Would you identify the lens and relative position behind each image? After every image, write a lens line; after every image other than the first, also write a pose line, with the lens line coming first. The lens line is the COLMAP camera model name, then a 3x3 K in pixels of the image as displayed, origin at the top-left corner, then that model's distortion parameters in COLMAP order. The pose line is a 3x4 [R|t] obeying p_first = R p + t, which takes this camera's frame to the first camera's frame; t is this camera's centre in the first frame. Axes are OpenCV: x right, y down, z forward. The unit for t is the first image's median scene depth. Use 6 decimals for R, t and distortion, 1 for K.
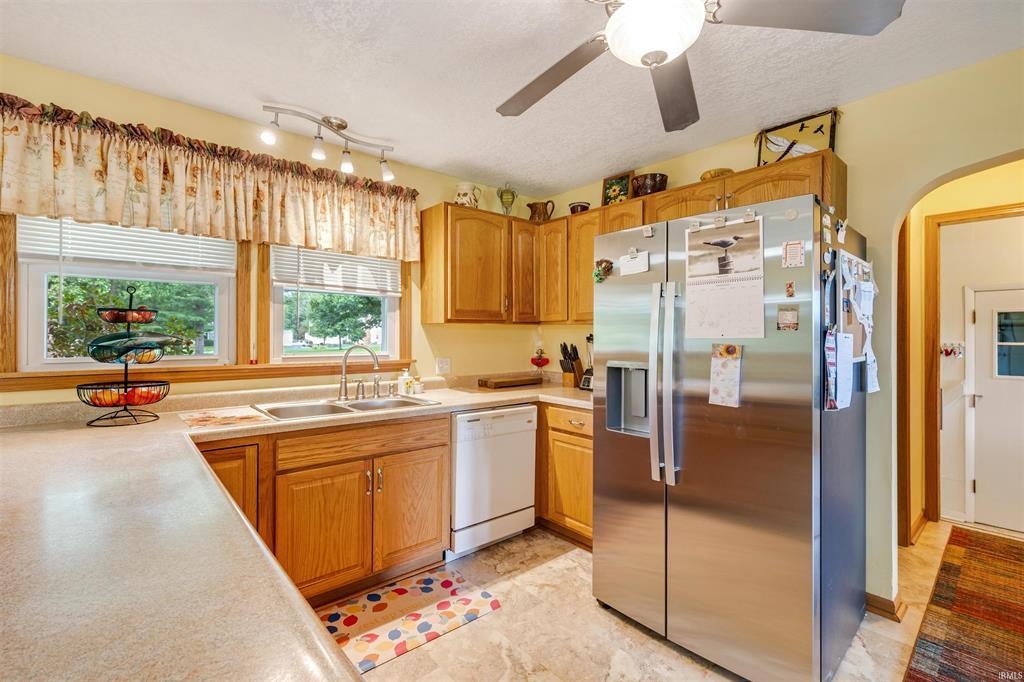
lens RADIAL K [[458.5, 0, 509.5], [0, 458.5, 335.9], [0, 0, 1]] dist [-0.000272, -0.000004]
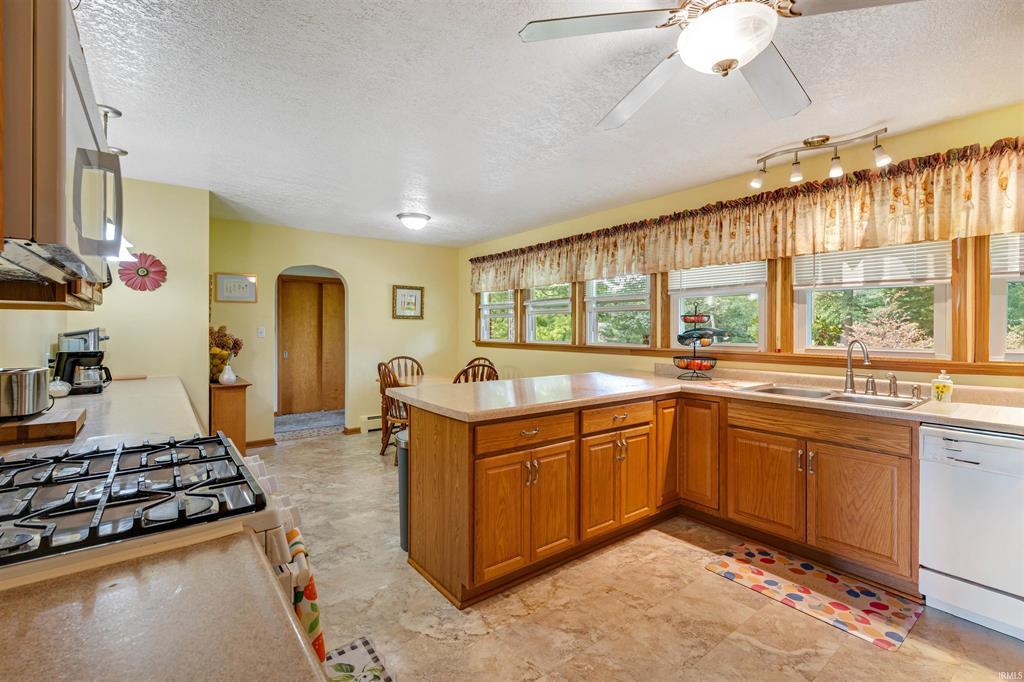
lens RADIAL K [[458.5, 0, 509.8], [0, 458.5, 334.0], [0, 0, 1]] dist [-0.000272, -0.000004]
pose [[-0.055449, 0.007702, -0.998432, 0.829677], [-0.002150, 0.999967, 0.007833, 0.001467], [0.998459, 0.002581, -0.055431, 0.335886]]
